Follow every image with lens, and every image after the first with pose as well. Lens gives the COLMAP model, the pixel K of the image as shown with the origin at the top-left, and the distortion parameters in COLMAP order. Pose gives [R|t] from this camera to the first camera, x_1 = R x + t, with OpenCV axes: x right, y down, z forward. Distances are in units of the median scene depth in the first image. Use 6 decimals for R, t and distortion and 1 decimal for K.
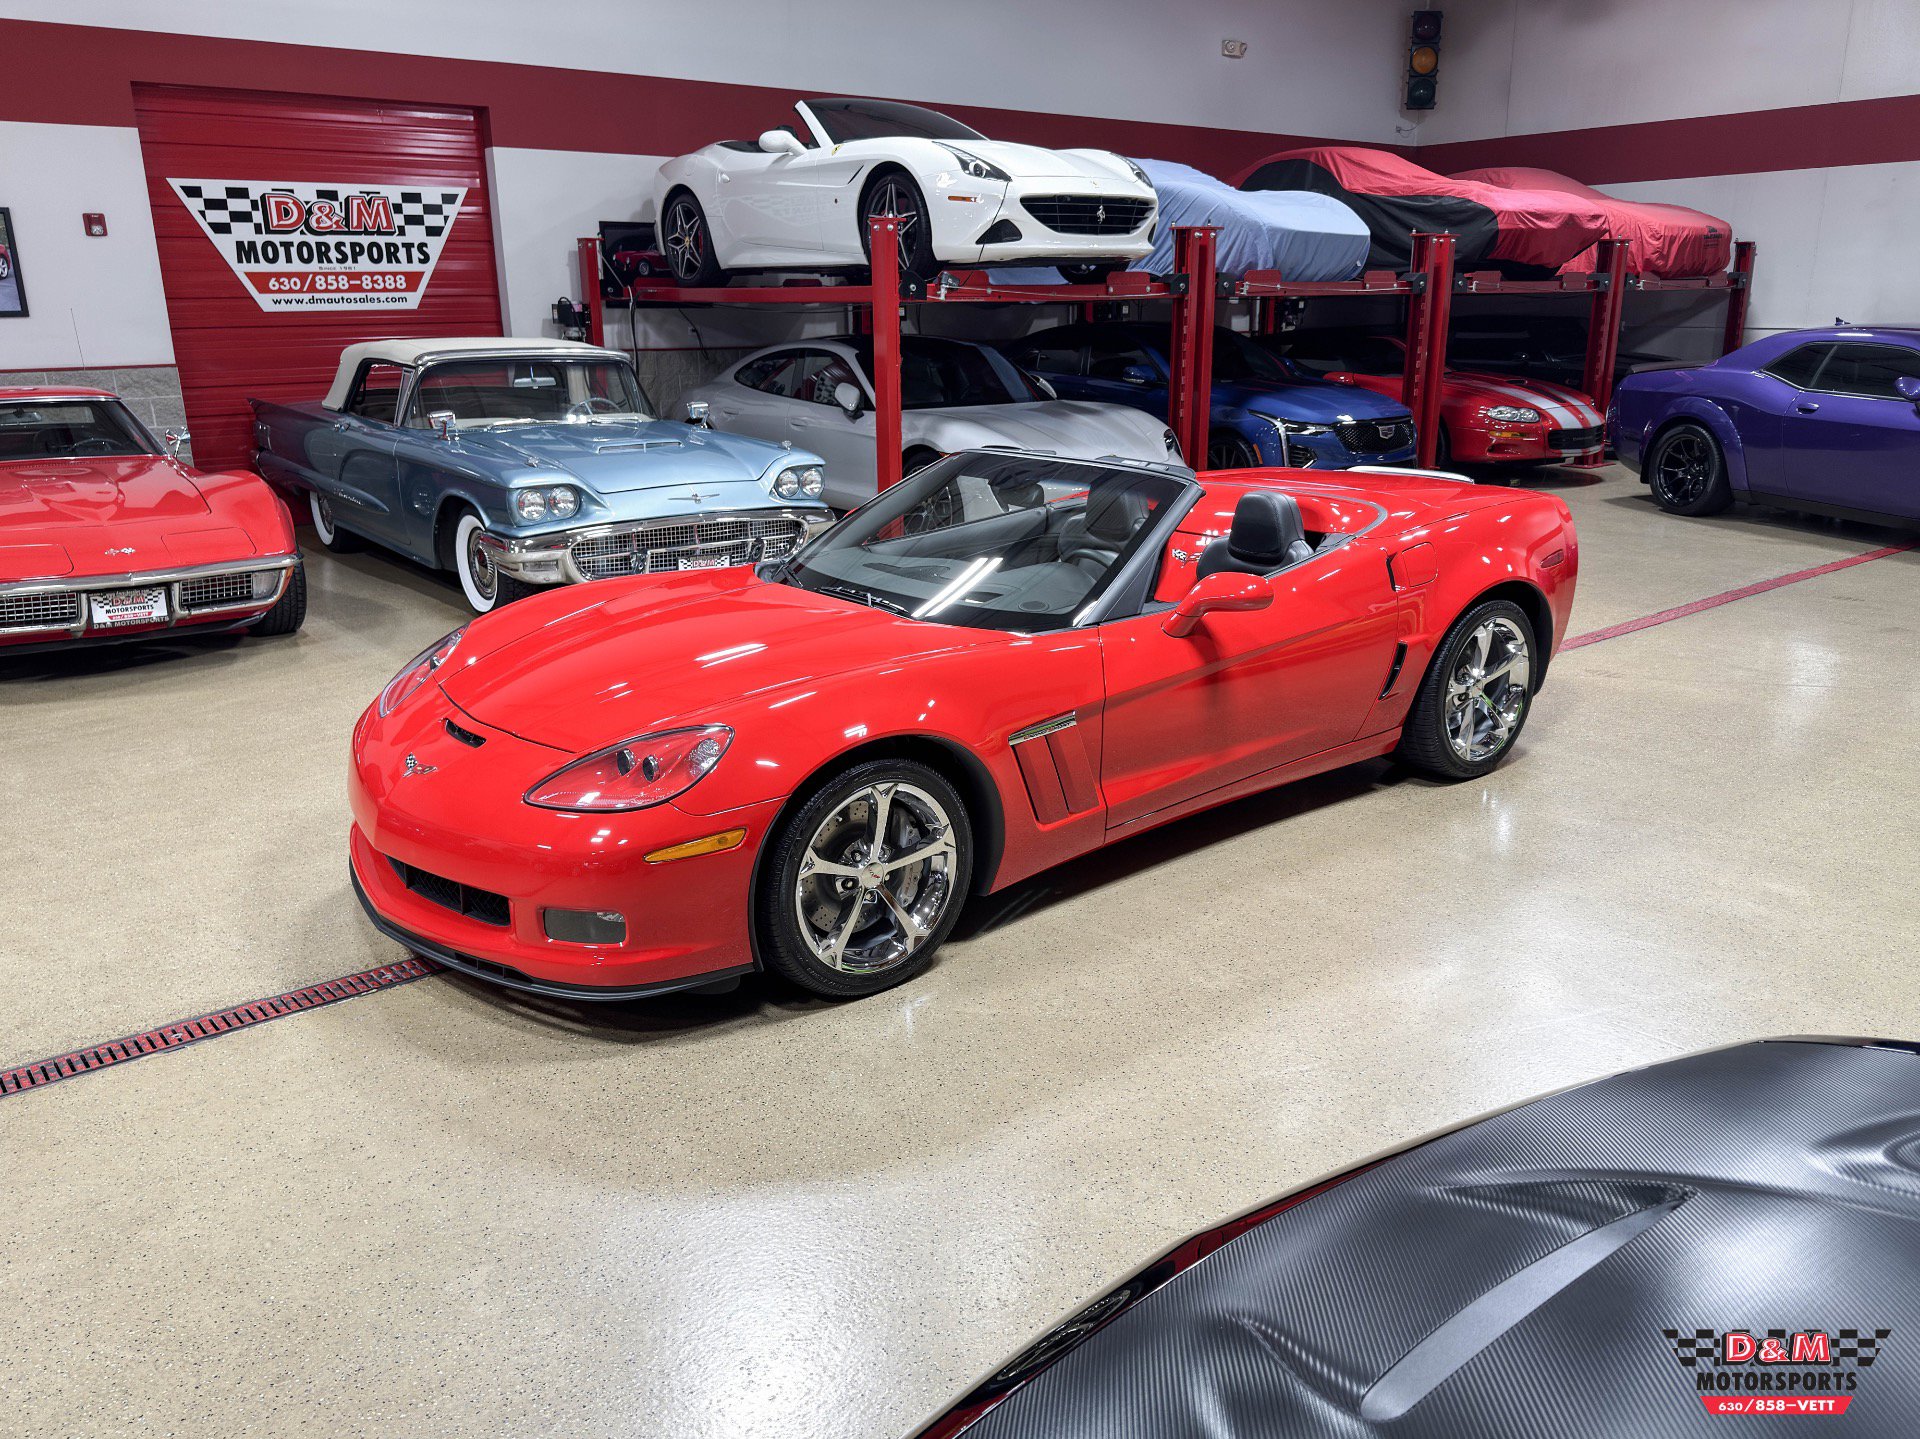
lens RADIAL K [[1420.5, 0, 955.3], [0, 1420.5, 727.0], [0, 0, 1]] dist [0.039636, -0.052382]
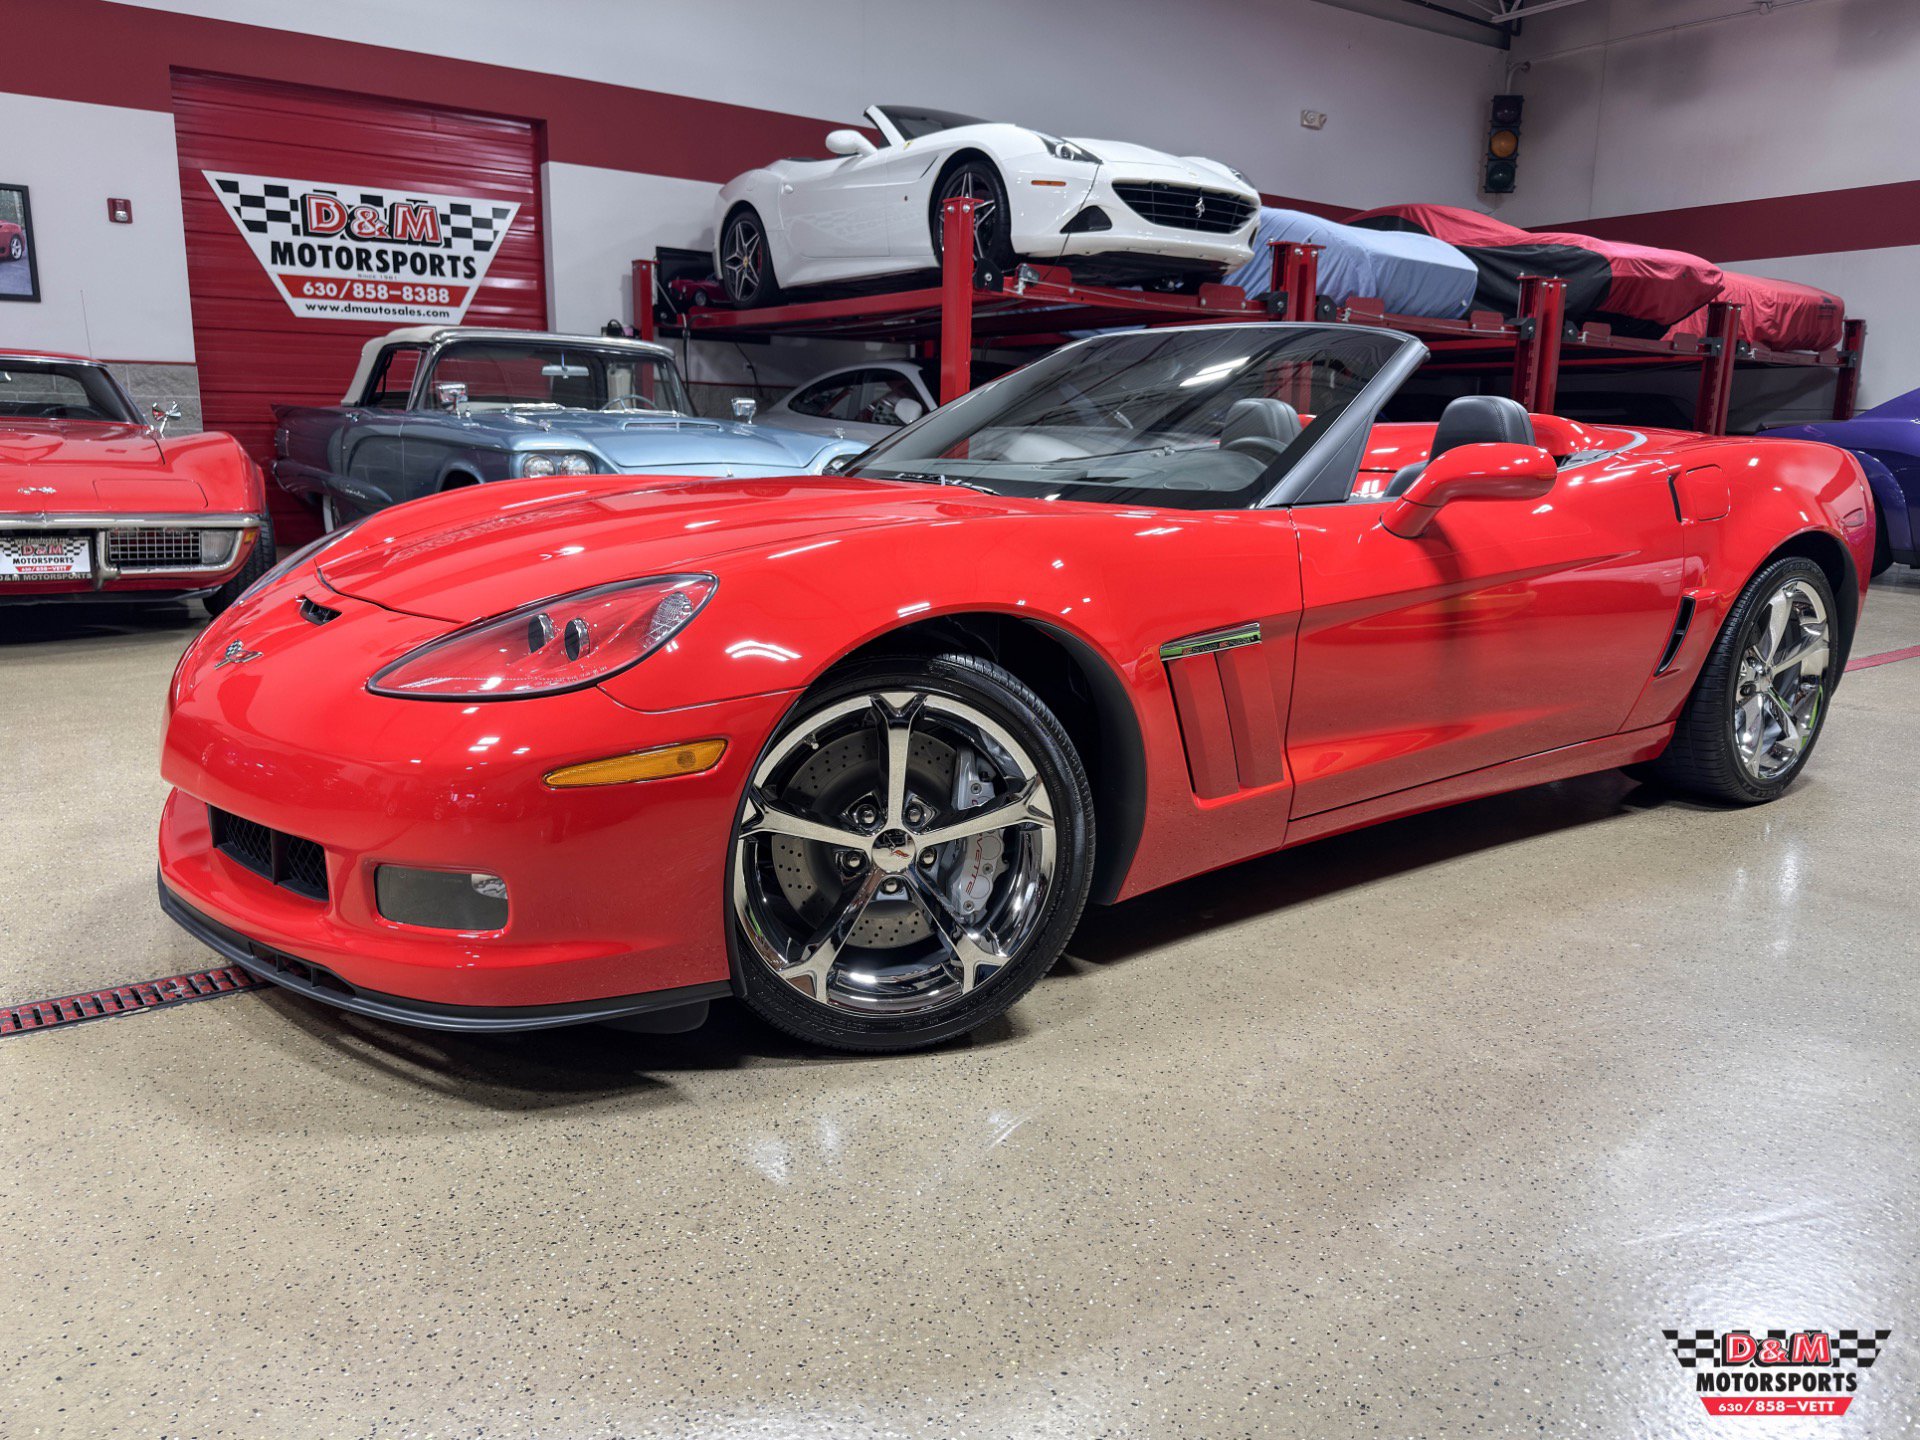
lens RADIAL K [[1358.6, 0, 943.3], [0, 1358.6, 722.4], [0, 0, 1]] dist [0.013403, -0.018101]
pose [[0.998671, 0.036000, -0.036874, -0.013901], [-0.038859, 0.996038, -0.079986, 0.033217], [0.033848, 0.081312, 0.996114, 0.144851]]
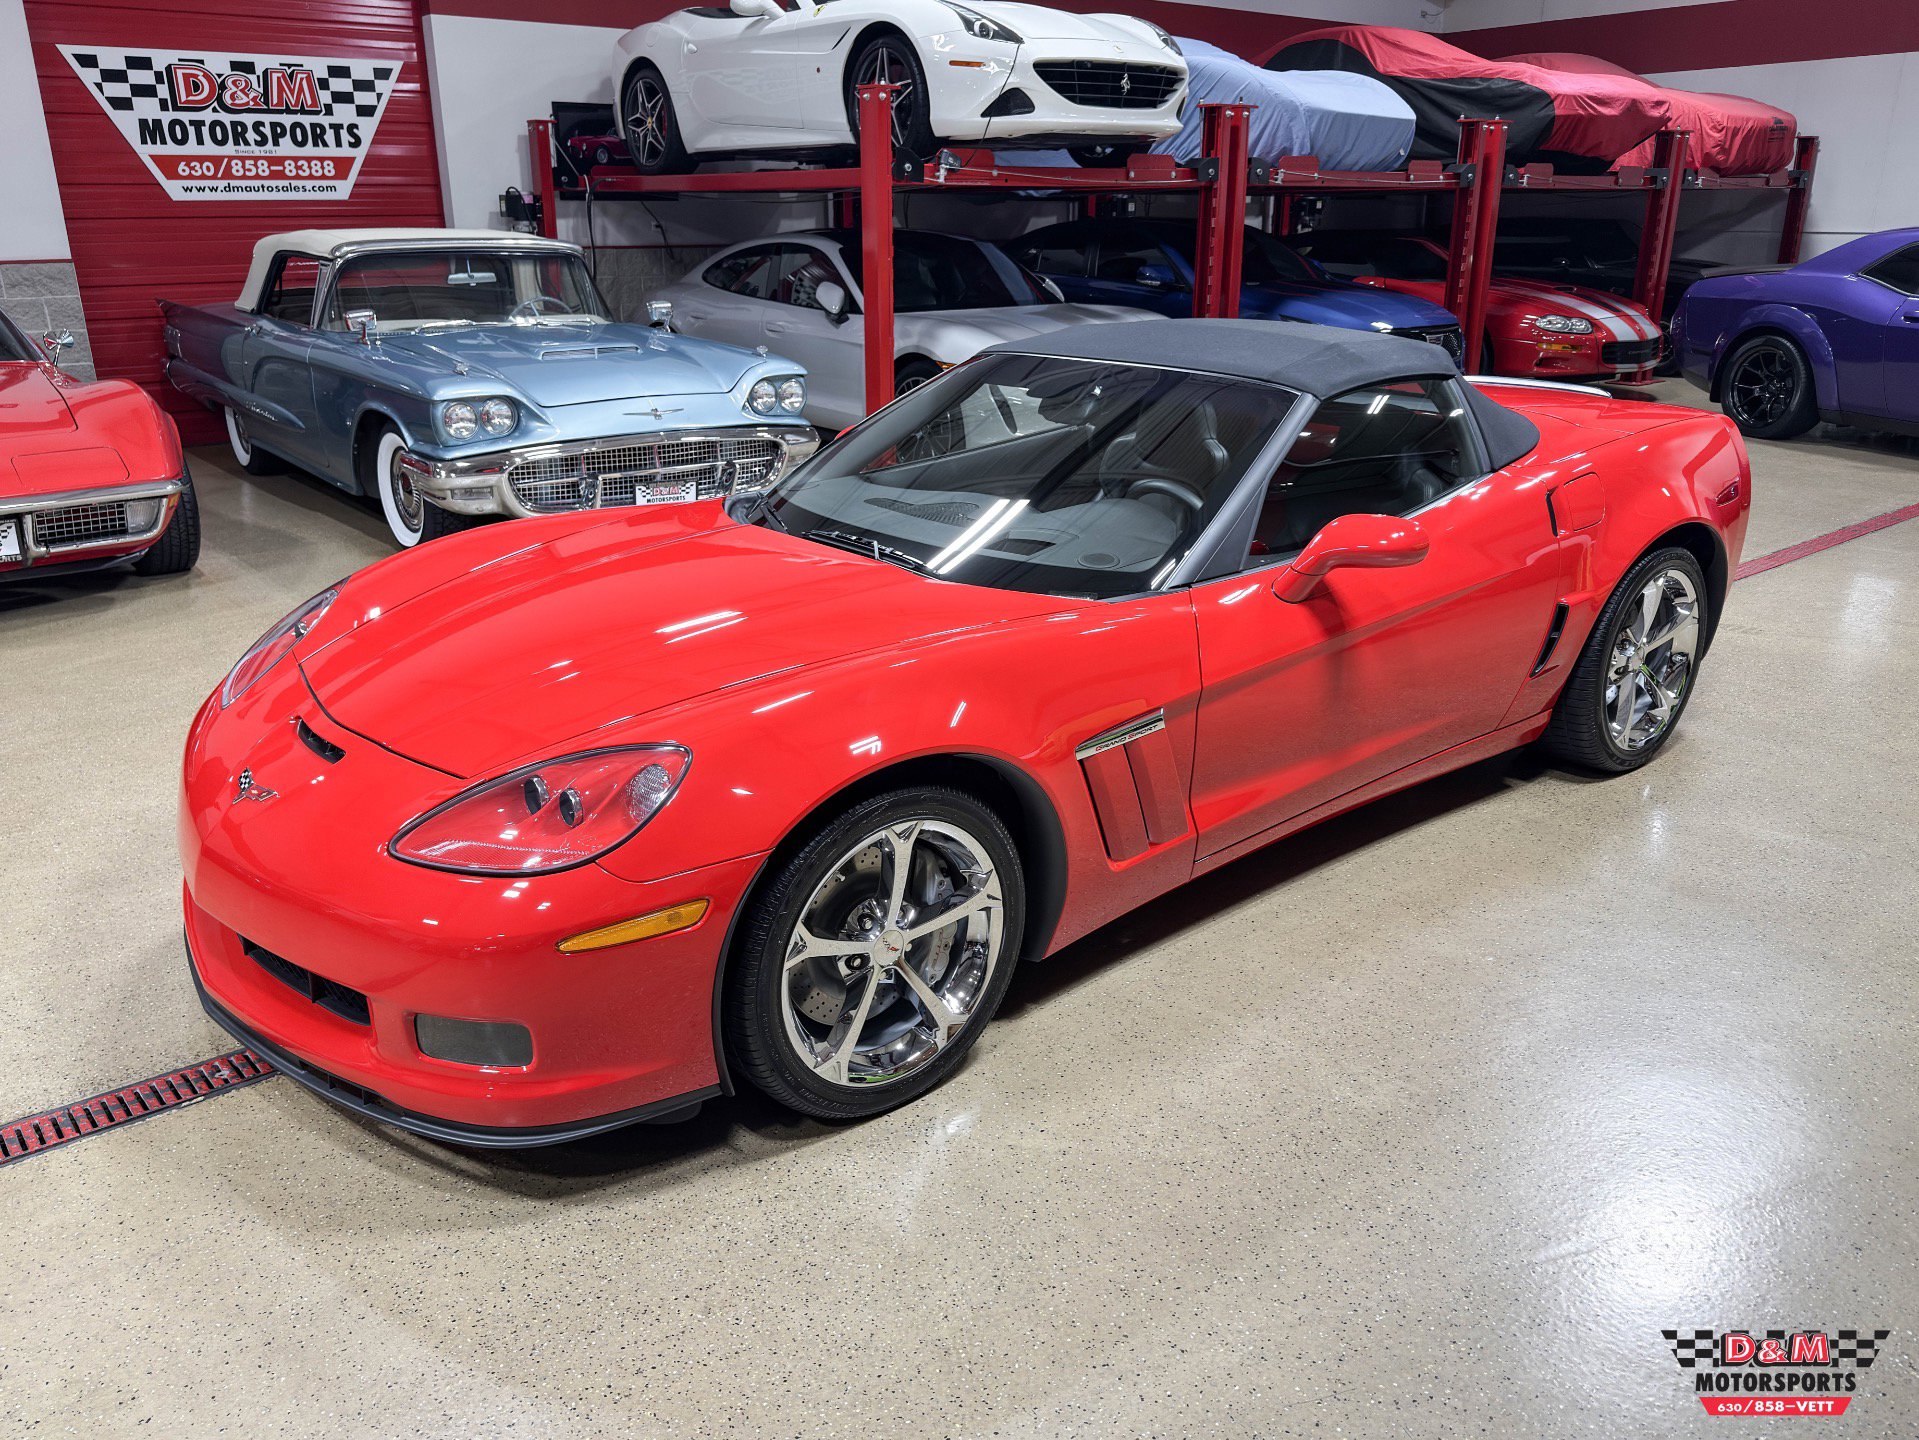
lens RADIAL K [[1423.7, 0, 930.3], [0, 1423.7, 716.1], [0, 0, 1]] dist [0.006497, -0.006933]
pose [[0.999992, 0.003671, 0.001611, -0.013898], [-0.003745, 0.998791, 0.049018, -0.016237], [-0.001429, -0.049024, 0.998797, 0.102933]]
